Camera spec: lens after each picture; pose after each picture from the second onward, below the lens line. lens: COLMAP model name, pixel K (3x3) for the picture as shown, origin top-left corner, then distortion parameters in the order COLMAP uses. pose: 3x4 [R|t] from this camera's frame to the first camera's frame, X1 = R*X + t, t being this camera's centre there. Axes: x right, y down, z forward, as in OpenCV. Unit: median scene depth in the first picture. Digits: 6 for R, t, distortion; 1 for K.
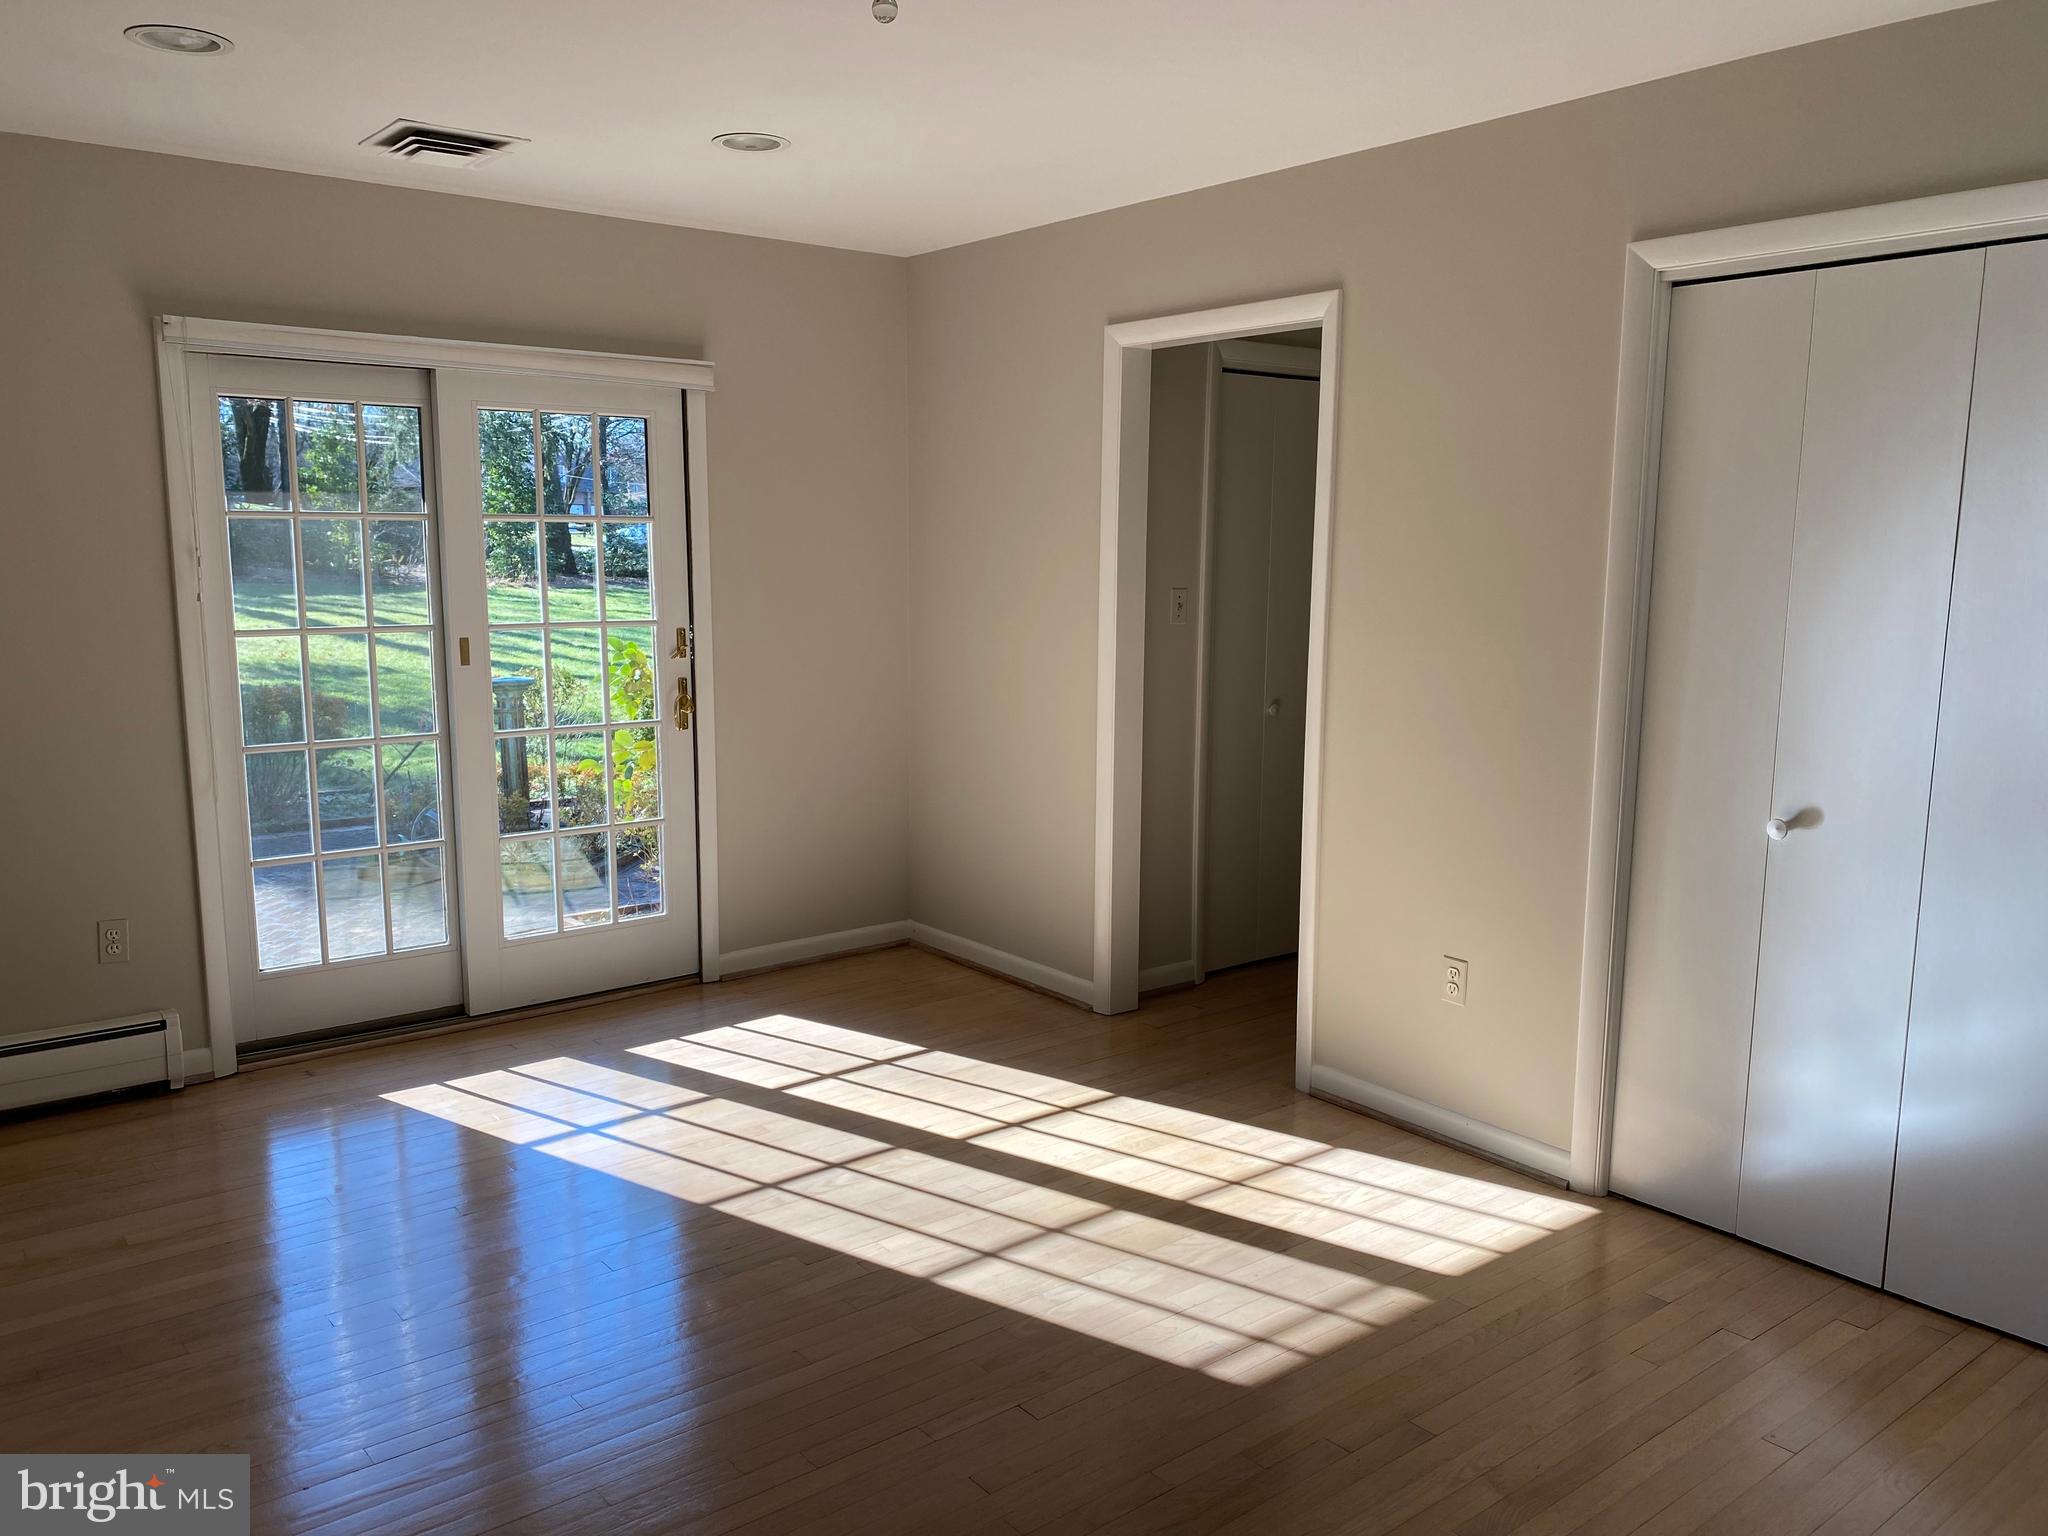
lens RADIAL K [[1580.0, 0, 1025.8], [0, 1580.0, 784.4], [0, 0, 1]] dist [0.032470, 0.000068]
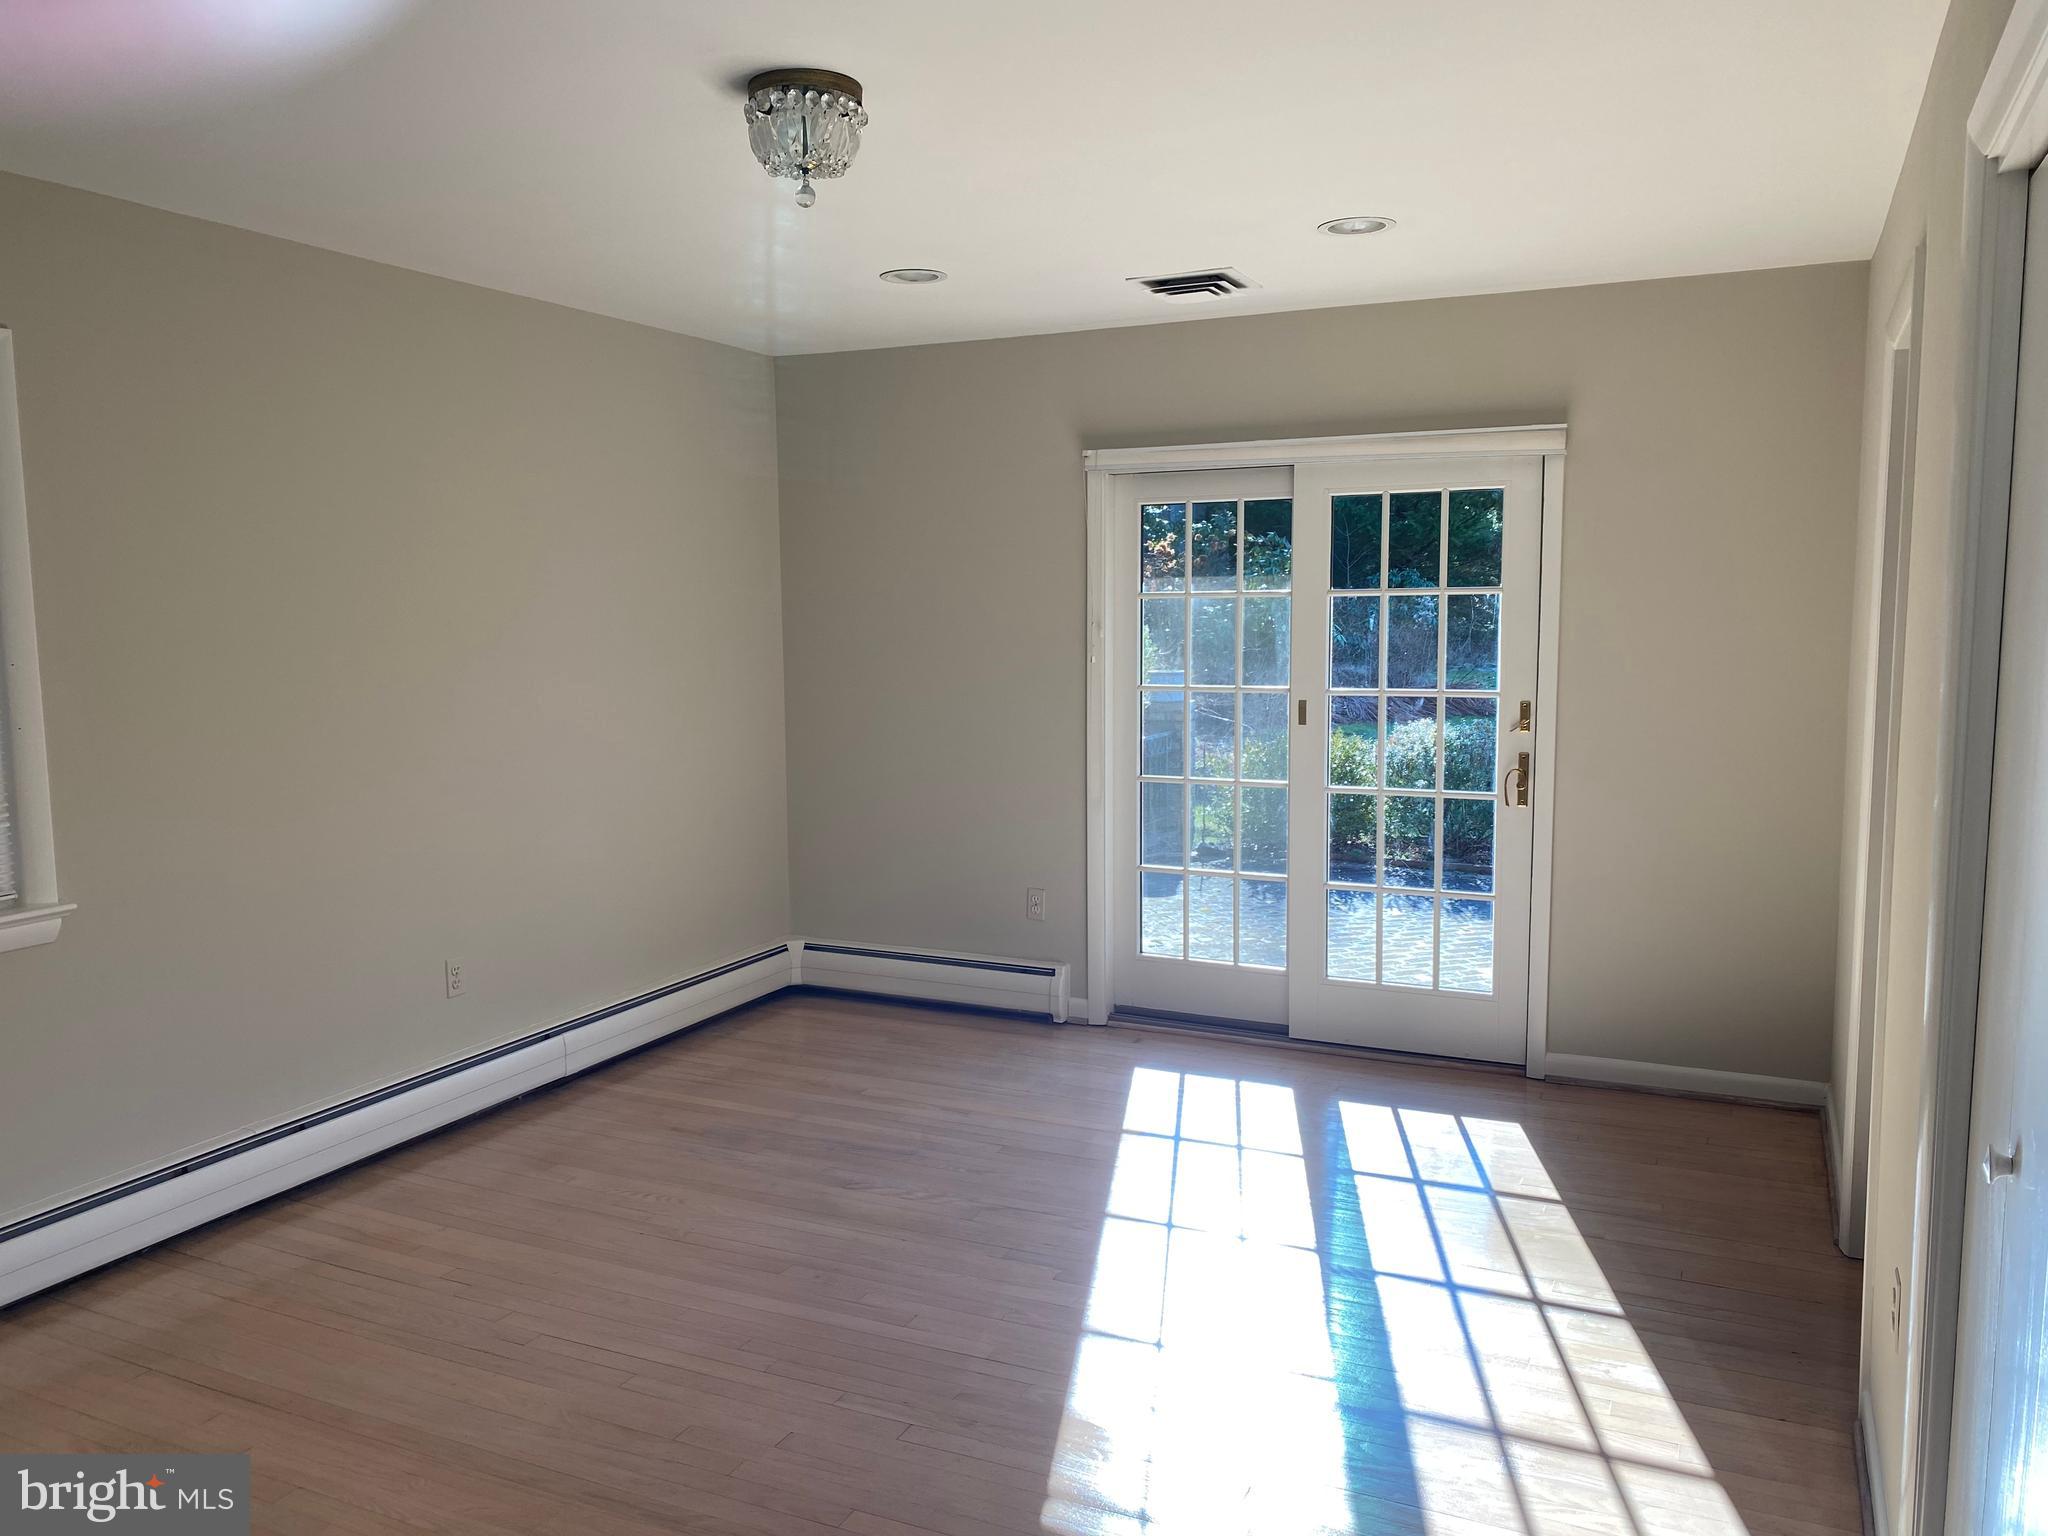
lens RADIAL K [[1560.5, 0, 1016.0], [0, 1560.5, 769.4], [0, 0, 1]] dist [0.075634, -0.064478]
pose [[0.437836, 0.086827, -0.894852, 0.572632], [-0.132384, 0.990702, 0.031355, -0.052800], [0.889255, 0.104736, 0.445259, 0.343133]]
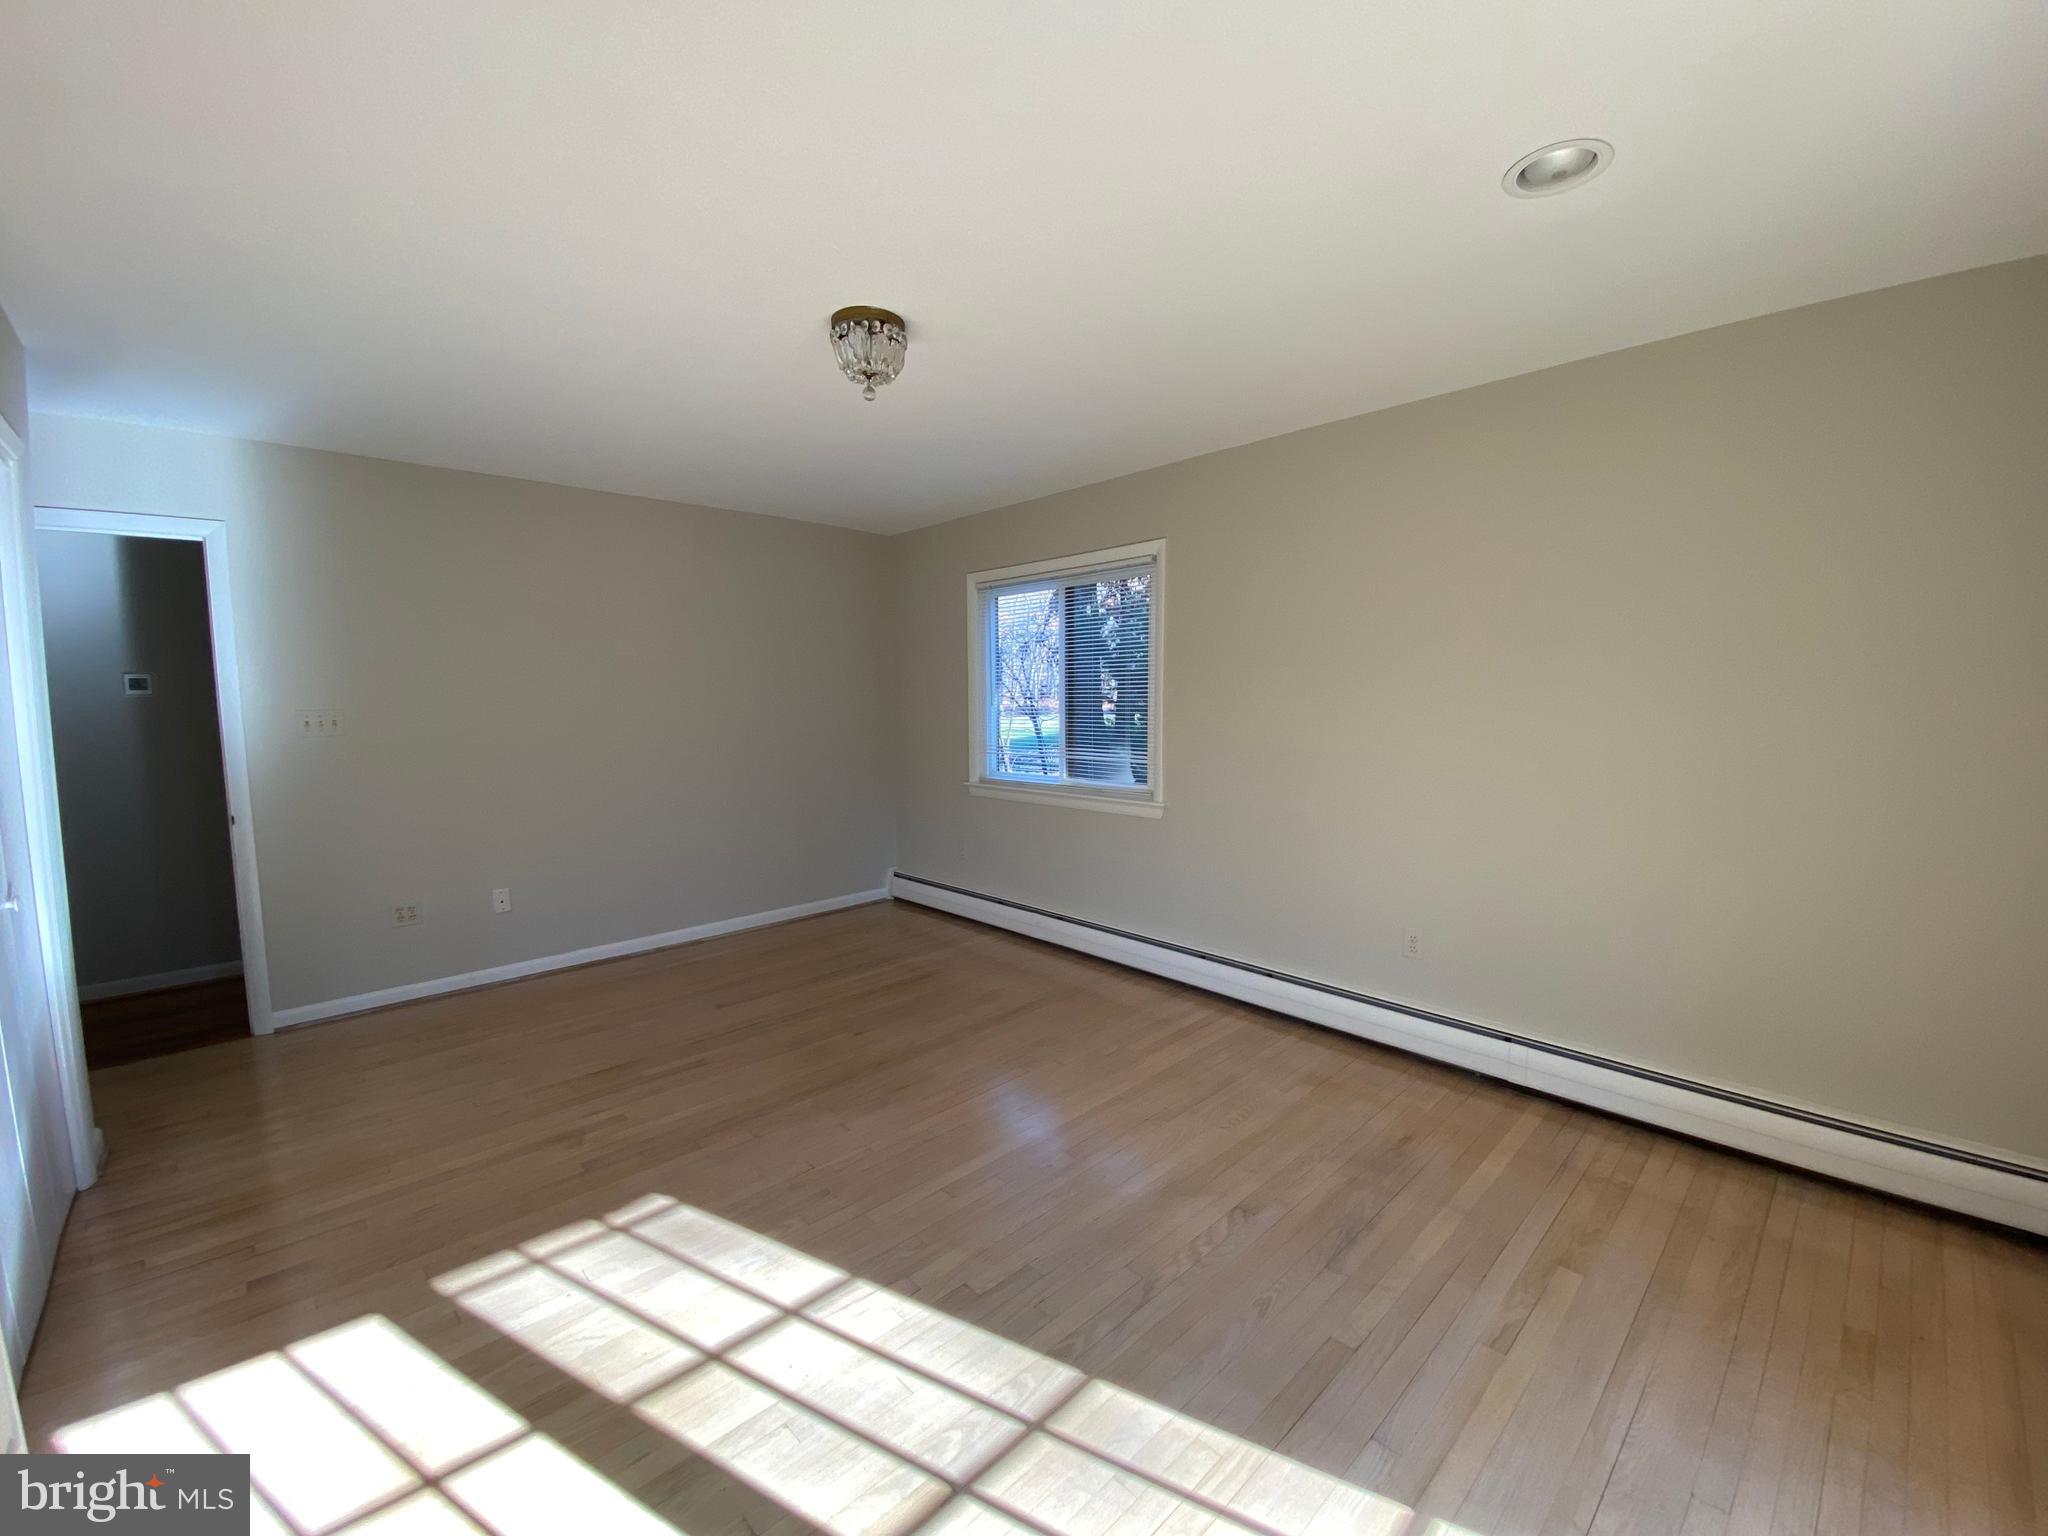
lens RADIAL K [[819.2, 0, 1024.2], [0, 819.2, 772.5], [0, 0, 1]] dist [-0.000401, -0.000065]
pose [[-0.996951, 0.004414, -0.077900, -0.102431], [-0.015166, 0.968394, 0.248963, -0.147361], [0.076537, 0.249386, -0.965375, 1.092104]]
